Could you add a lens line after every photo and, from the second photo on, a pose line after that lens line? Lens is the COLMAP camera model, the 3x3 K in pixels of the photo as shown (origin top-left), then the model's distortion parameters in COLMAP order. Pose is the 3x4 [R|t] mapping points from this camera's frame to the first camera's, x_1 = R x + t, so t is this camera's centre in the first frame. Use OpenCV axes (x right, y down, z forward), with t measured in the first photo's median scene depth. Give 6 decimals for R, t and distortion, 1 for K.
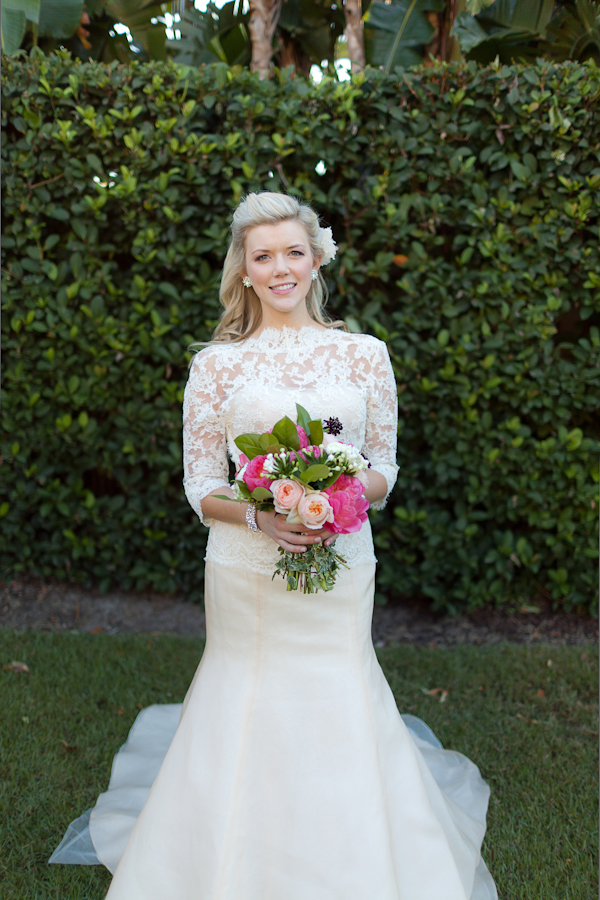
lens RADIAL K [[851.9, 0, 300.0], [0, 851.9, 450.0], [0, 0, 1]] dist [0.005021, 0.002120]
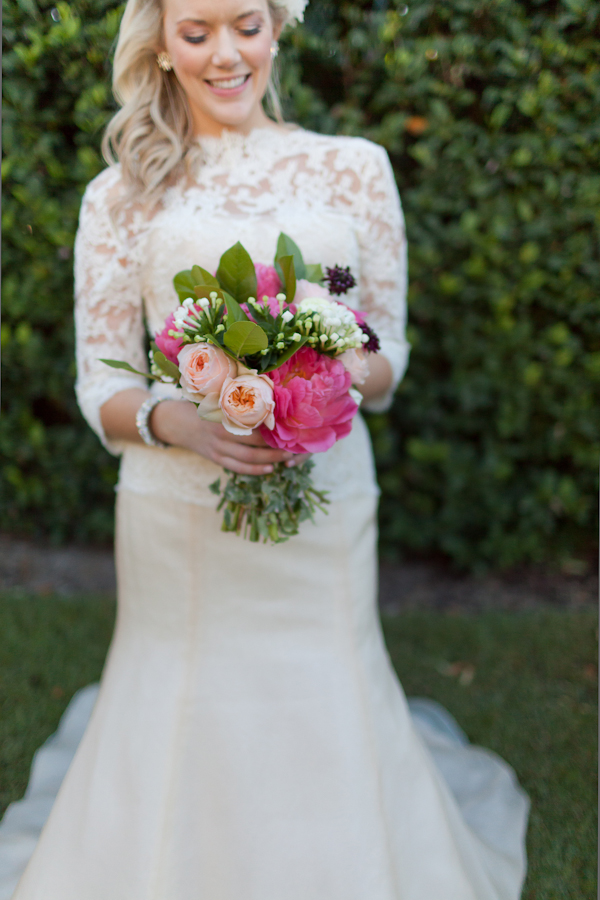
lens RADIAL K [[925.6, 0, 272.4], [0, 925.6, 451.7], [0, 0, 1]] dist [-0.027616, -0.013109]
pose [[0.999185, -0.000426, -0.040375, 0.020408], [0.002836, 0.998215, 0.059655, 0.027388], [0.040277, -0.059721, 0.997402, 0.136348]]
